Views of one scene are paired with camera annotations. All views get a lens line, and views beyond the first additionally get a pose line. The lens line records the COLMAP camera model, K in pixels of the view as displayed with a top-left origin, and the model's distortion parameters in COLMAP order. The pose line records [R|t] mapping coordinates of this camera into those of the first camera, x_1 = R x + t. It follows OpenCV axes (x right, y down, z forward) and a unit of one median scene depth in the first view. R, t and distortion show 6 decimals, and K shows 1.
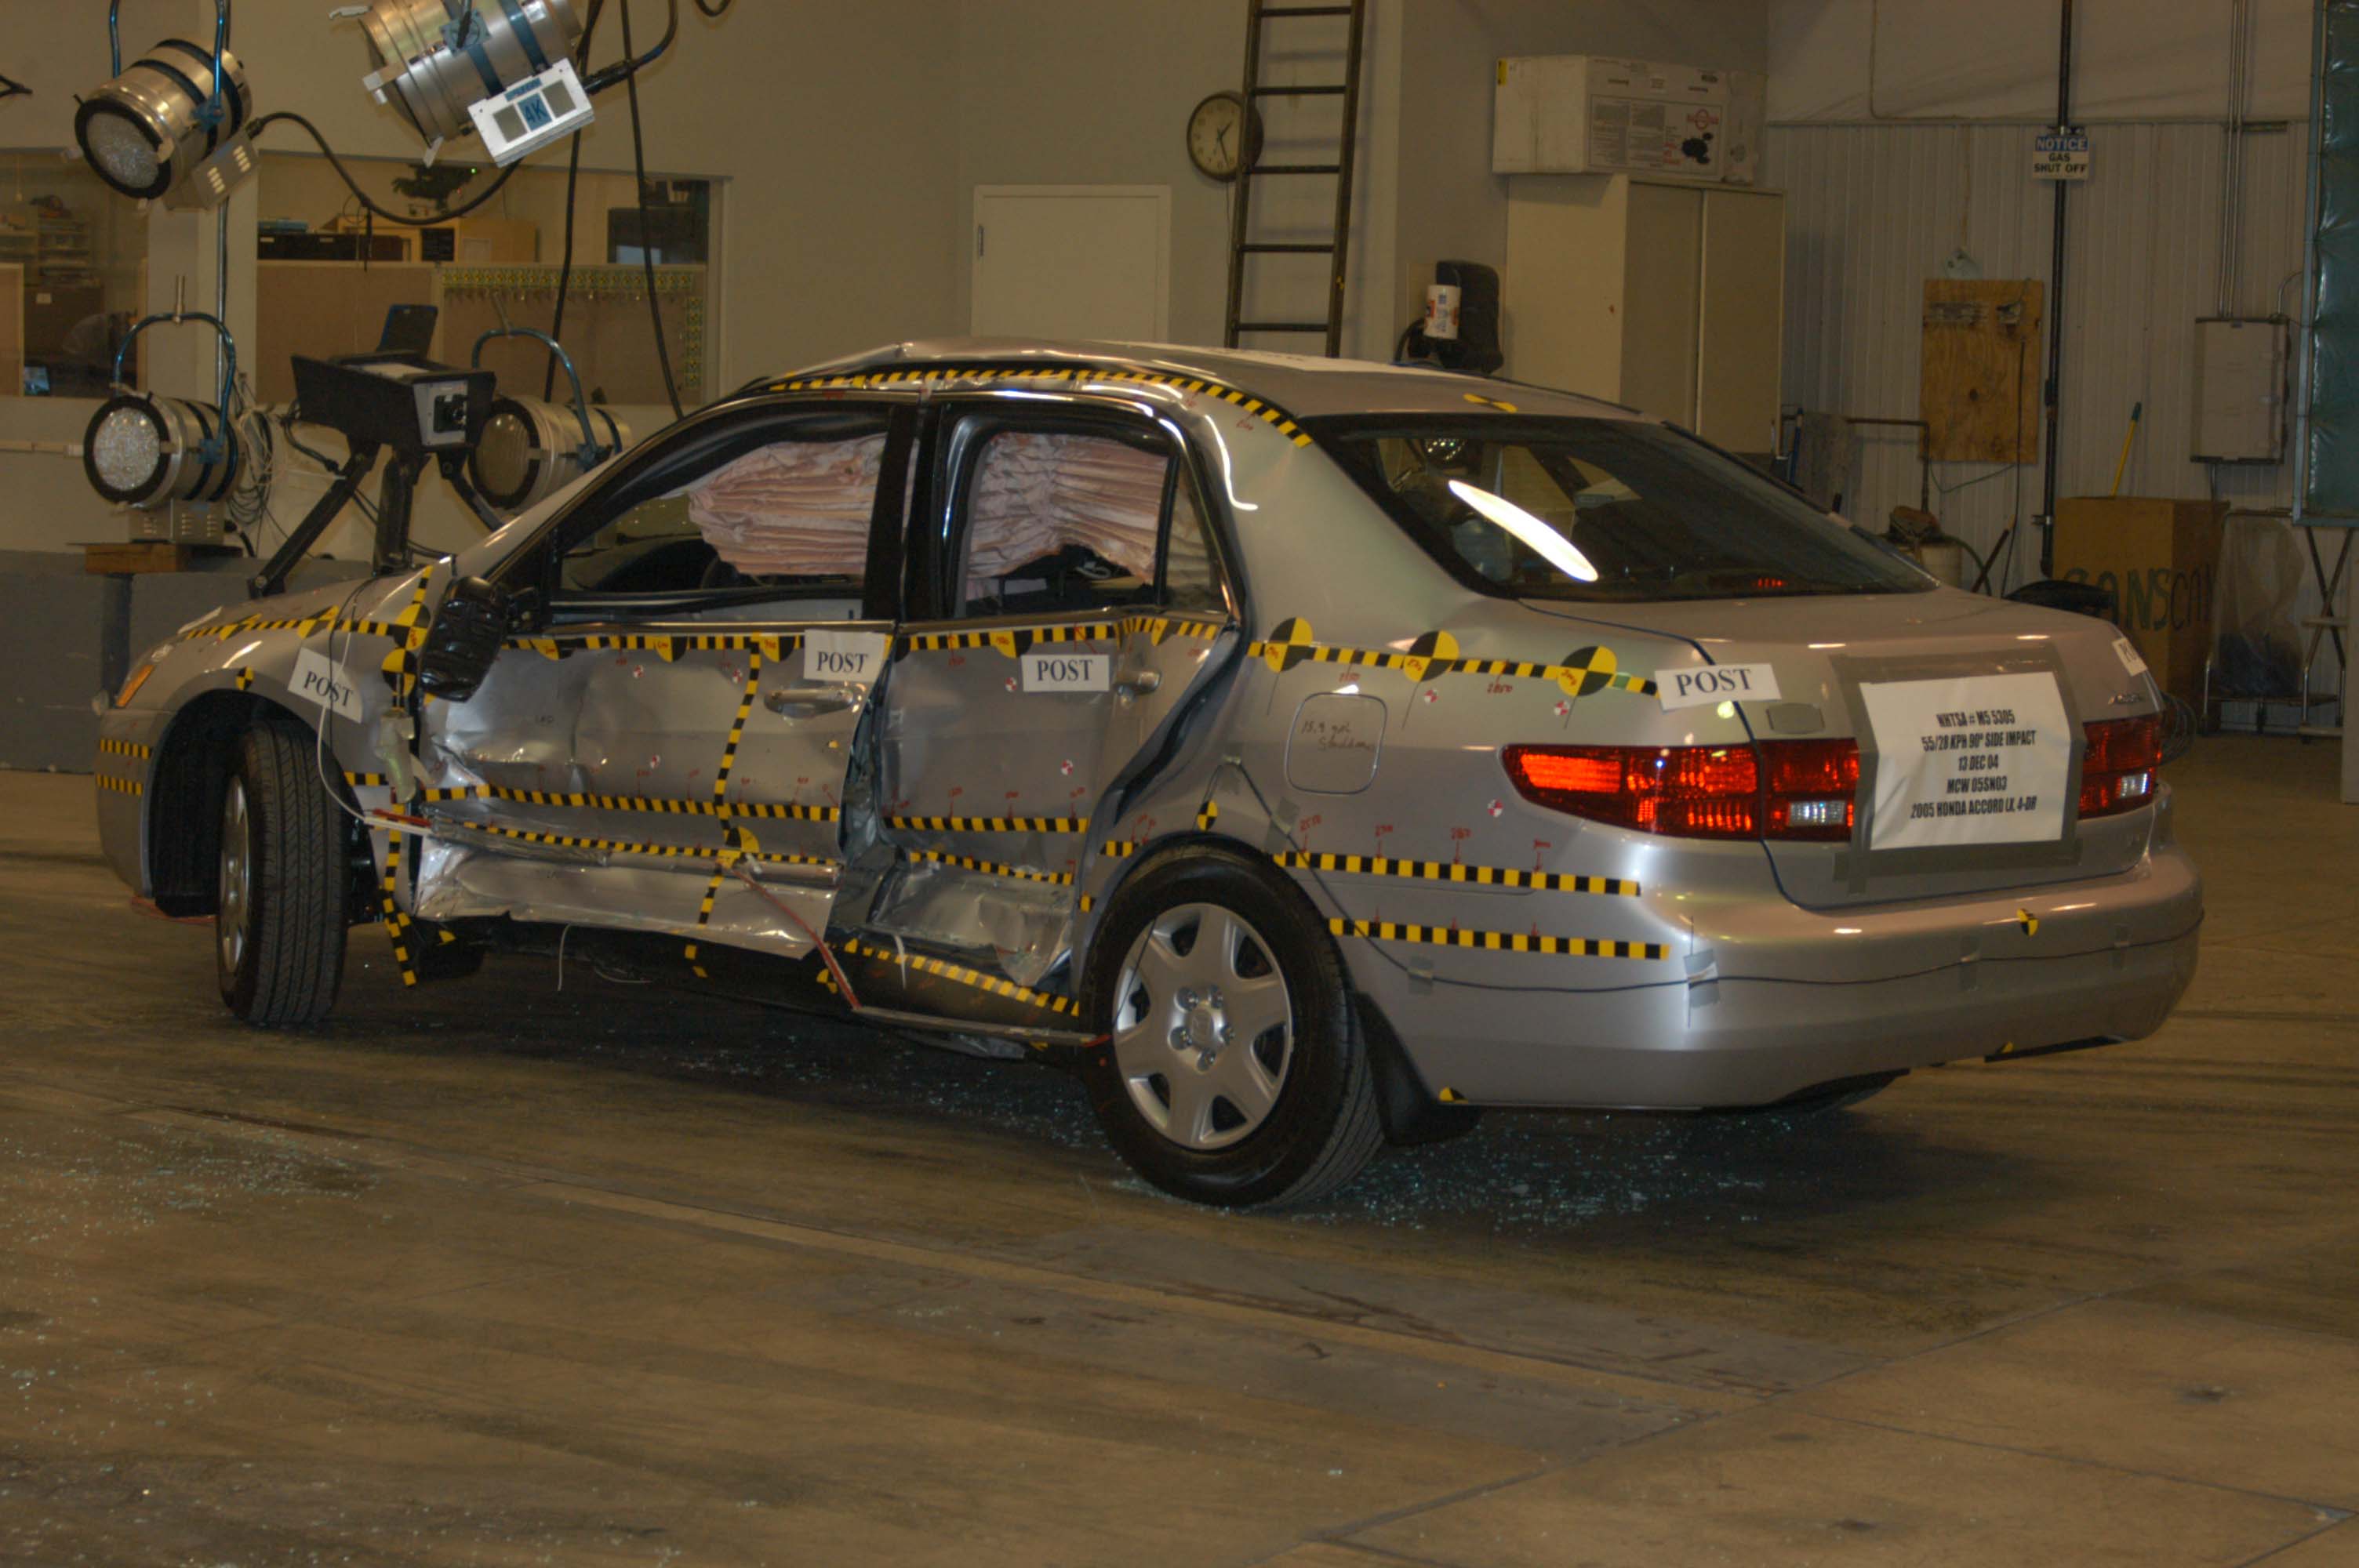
lens RADIAL K [[4781.7, 0, 1203.0], [0, 4781.7, 777.3], [0, 0, 1]] dist [-0.061668, 0.000000]
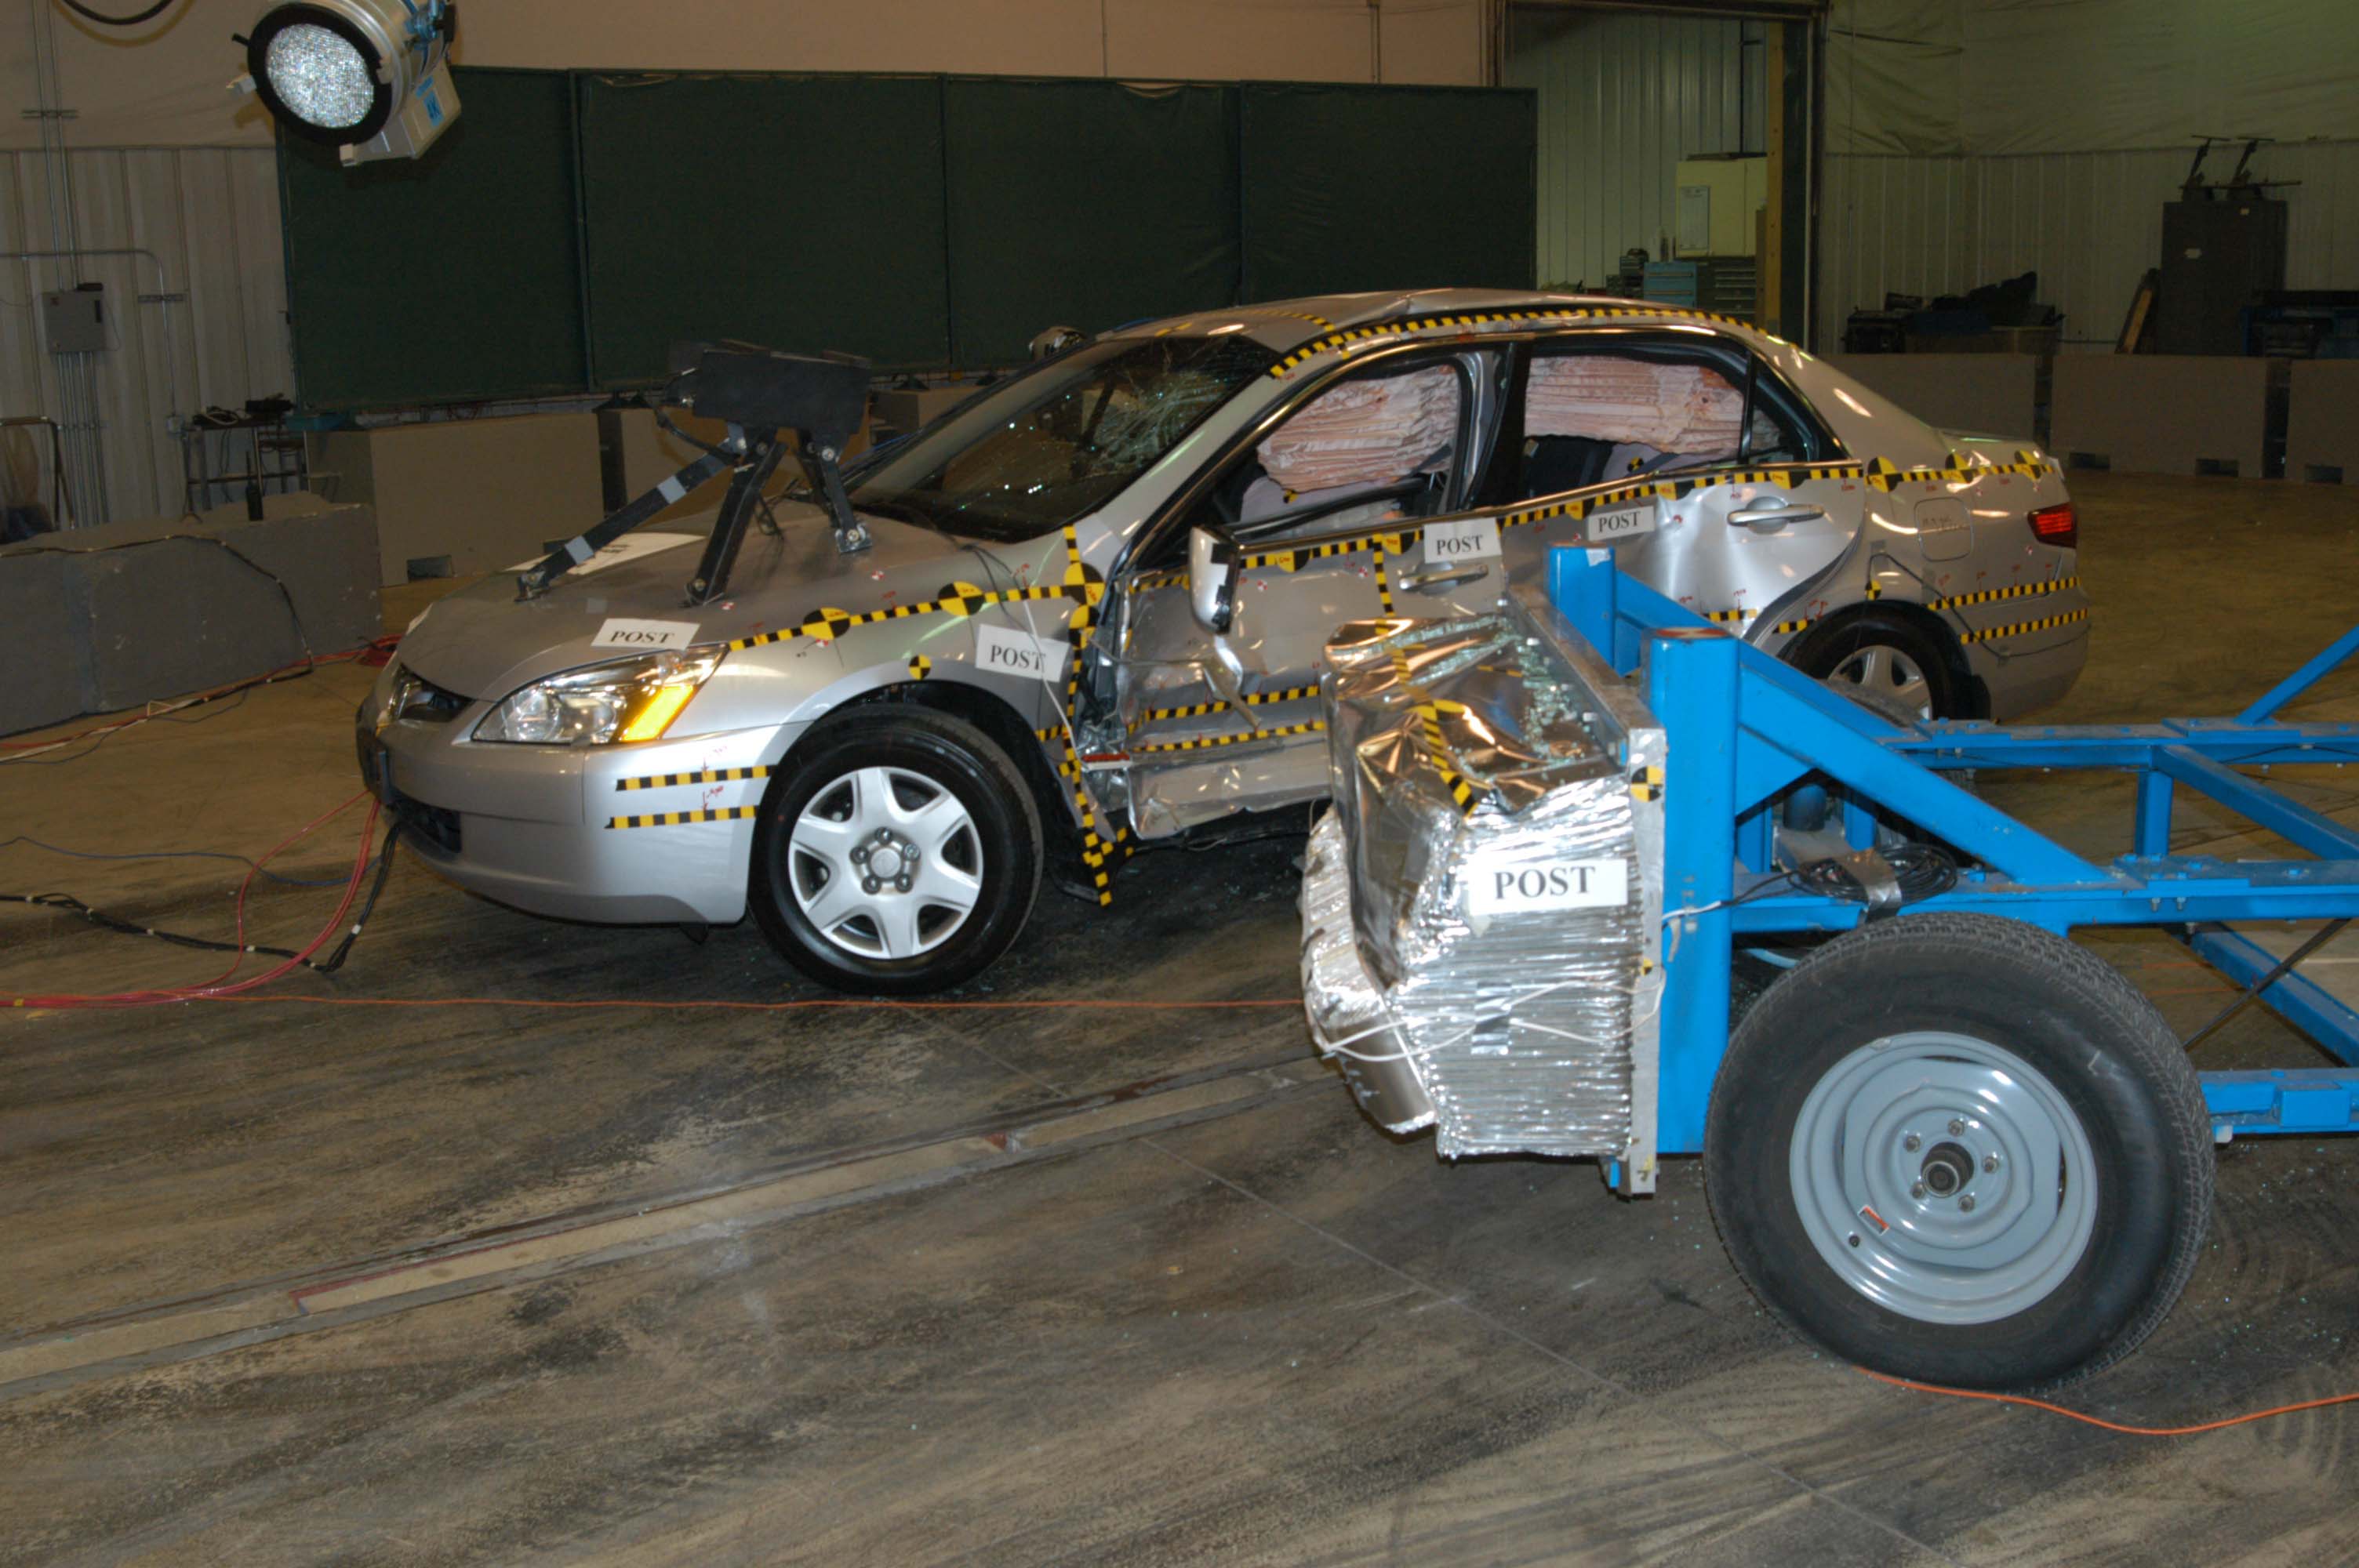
lens RADIAL K [[2458.3, 0, 1198.2], [0, 2458.3, 781.5], [0, 0, 1]] dist [-0.114614, 0.000000]
pose [[0.326180, -0.225304, 0.918066, -0.739531], [0.117653, 0.973306, 0.197060, -0.103138], [-0.937958, 0.043736, 0.343981, 0.853372]]
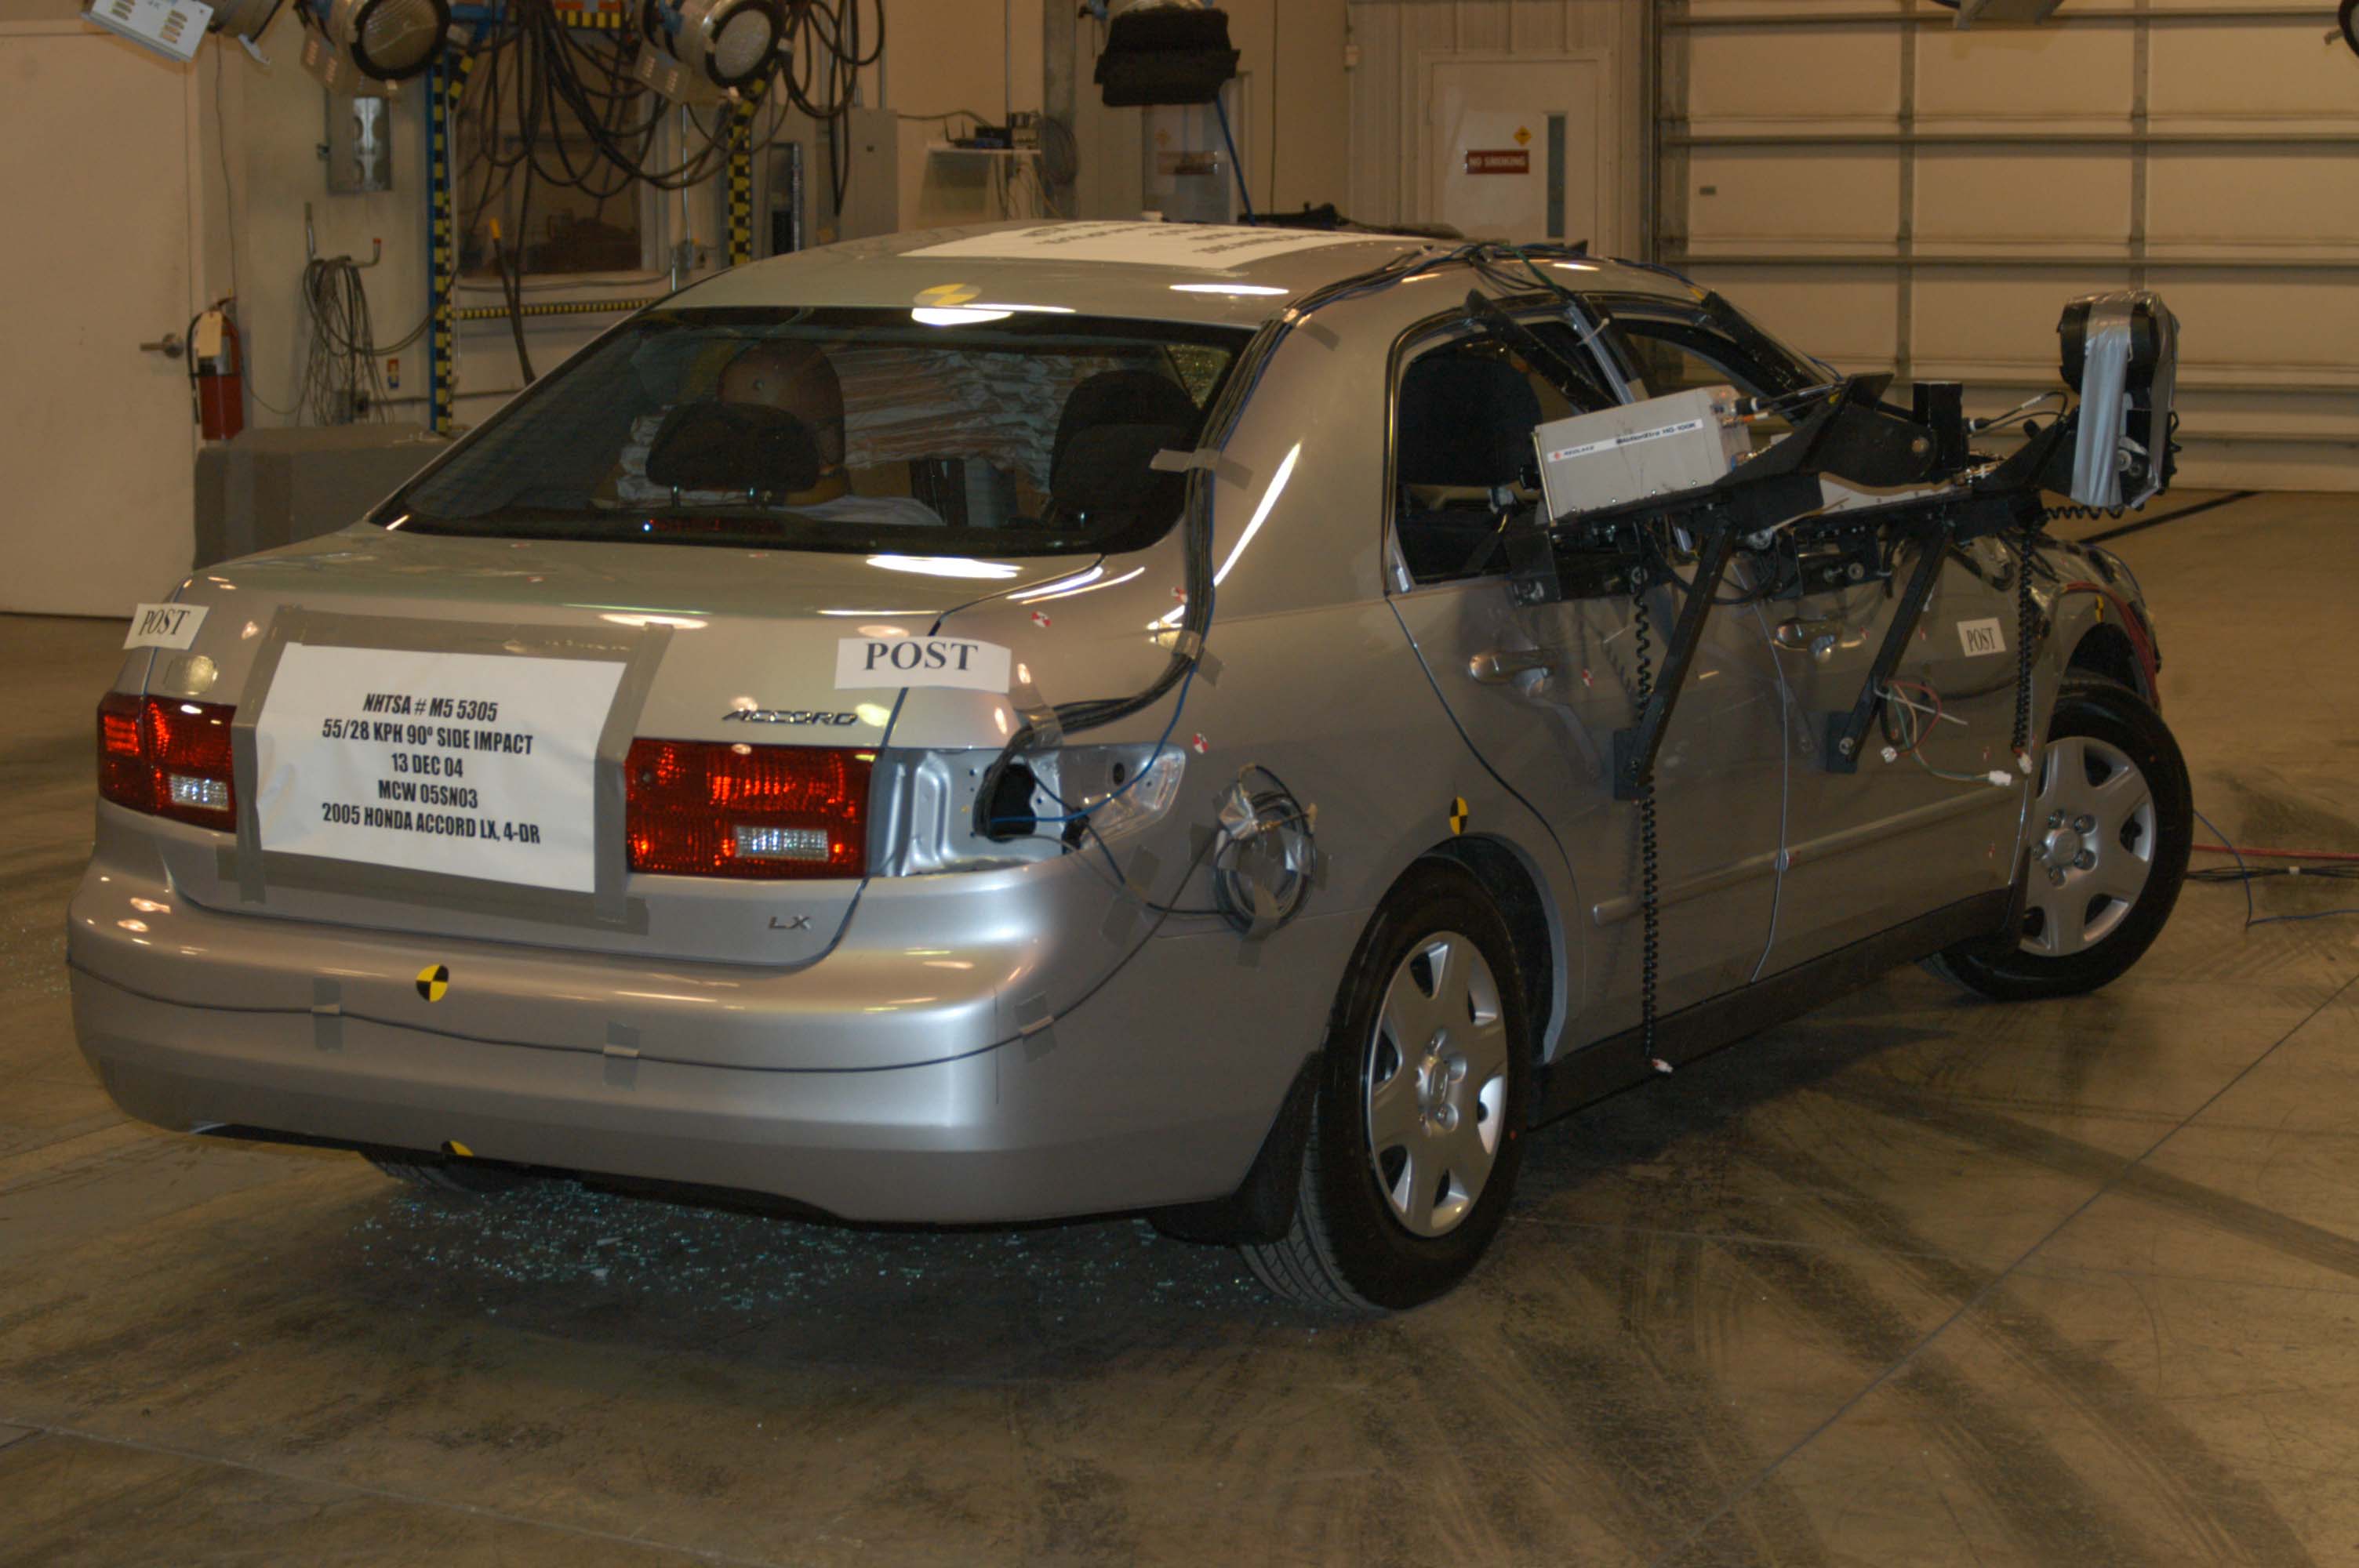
lens RADIAL K [[4781.7, 0, 1180.2], [0, 4781.7, 779.1], [0, 0, 1]] dist [-0.061668, 0.000000]
pose [[0.231563, 0.097307, -0.967941, 0.830044], [-0.083072, 0.993328, 0.079986, -0.064139], [0.969267, 0.061887, 0.238101, 0.838724]]
